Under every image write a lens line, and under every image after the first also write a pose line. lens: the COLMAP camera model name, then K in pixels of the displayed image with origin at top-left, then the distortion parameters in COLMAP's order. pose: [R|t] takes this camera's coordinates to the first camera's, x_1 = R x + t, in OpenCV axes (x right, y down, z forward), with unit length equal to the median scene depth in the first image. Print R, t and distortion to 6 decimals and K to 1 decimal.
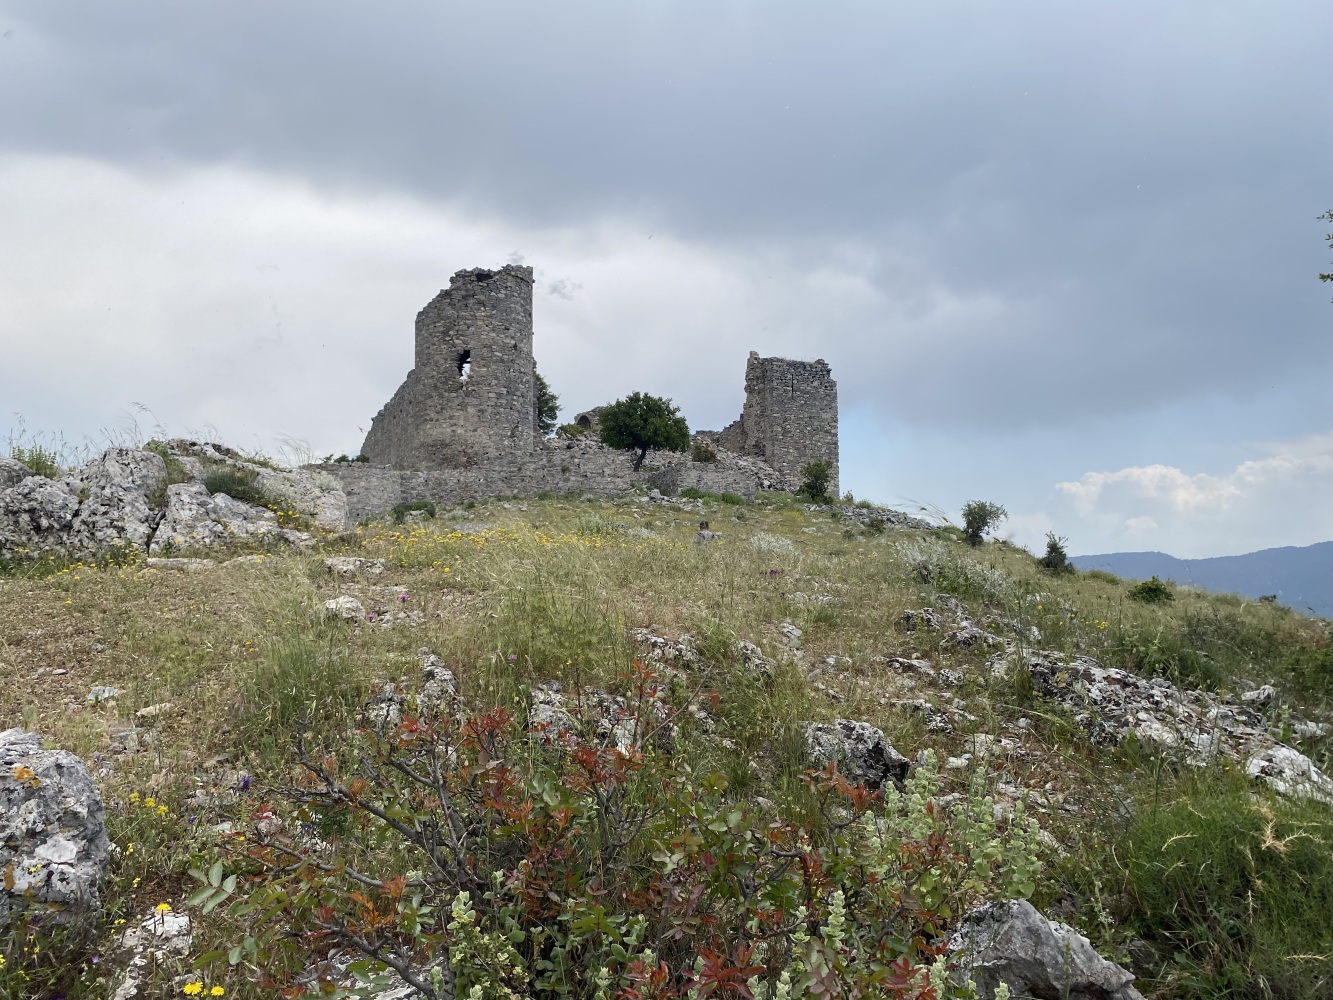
lens RADIAL K [[1010.5, 0, 665.5], [0, 1010.5, 499.8], [0, 0, 1]] dist [0.038435, -0.001829]
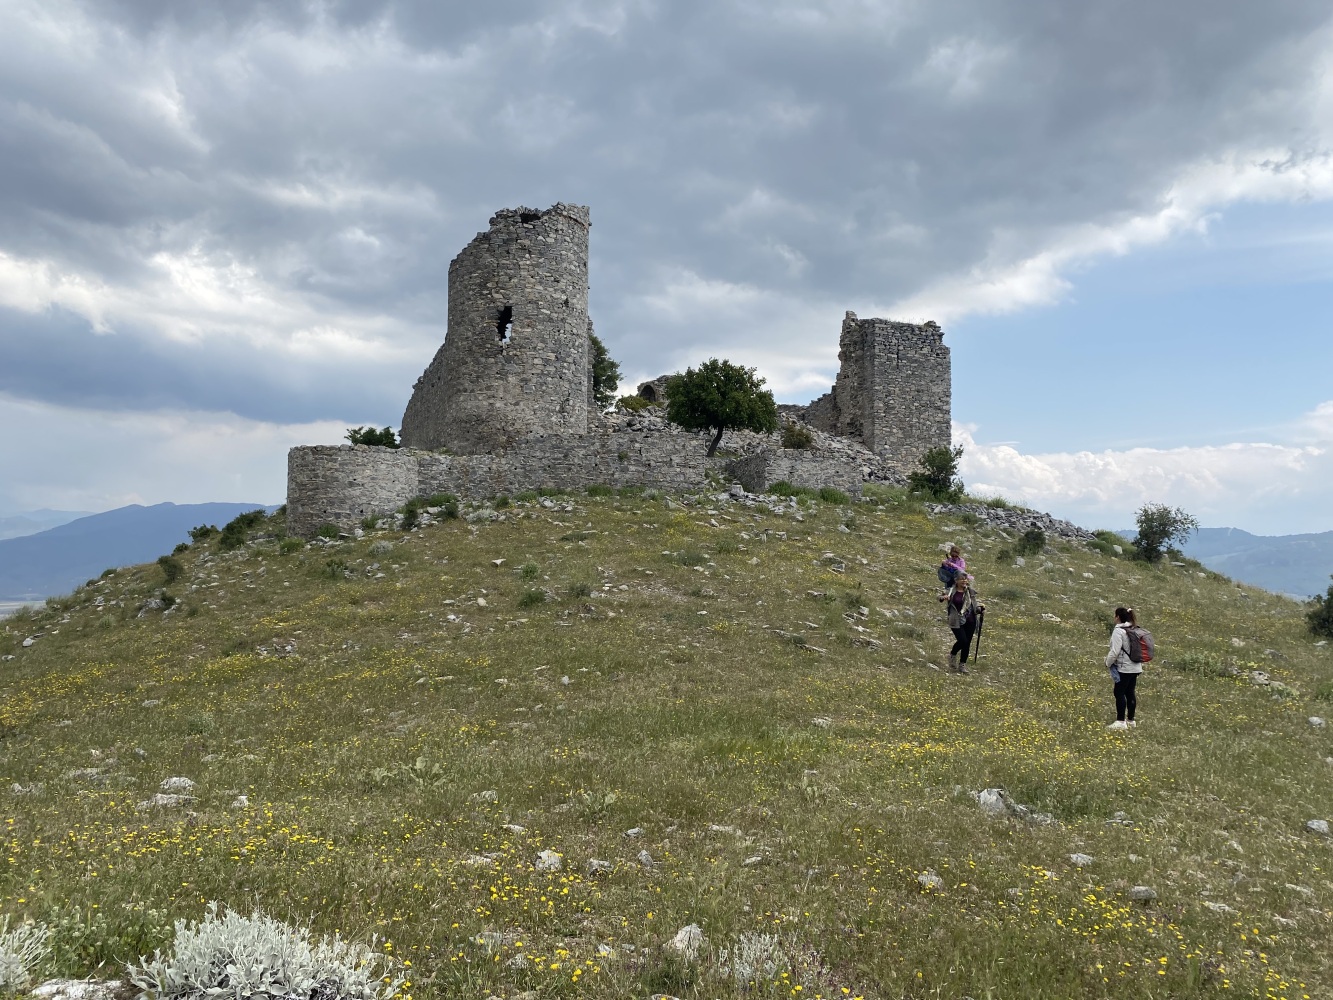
lens RADIAL K [[1010.5, 0, 669.3], [0, 1010.5, 500.6], [0, 0, 1]] dist [0.038435, -0.001829]
pose [[0.998119, 0.016652, -0.058996, -0.013184], [-0.014685, 0.999326, 0.033633, -0.018862], [0.059516, -0.032704, 0.997691, 0.175967]]
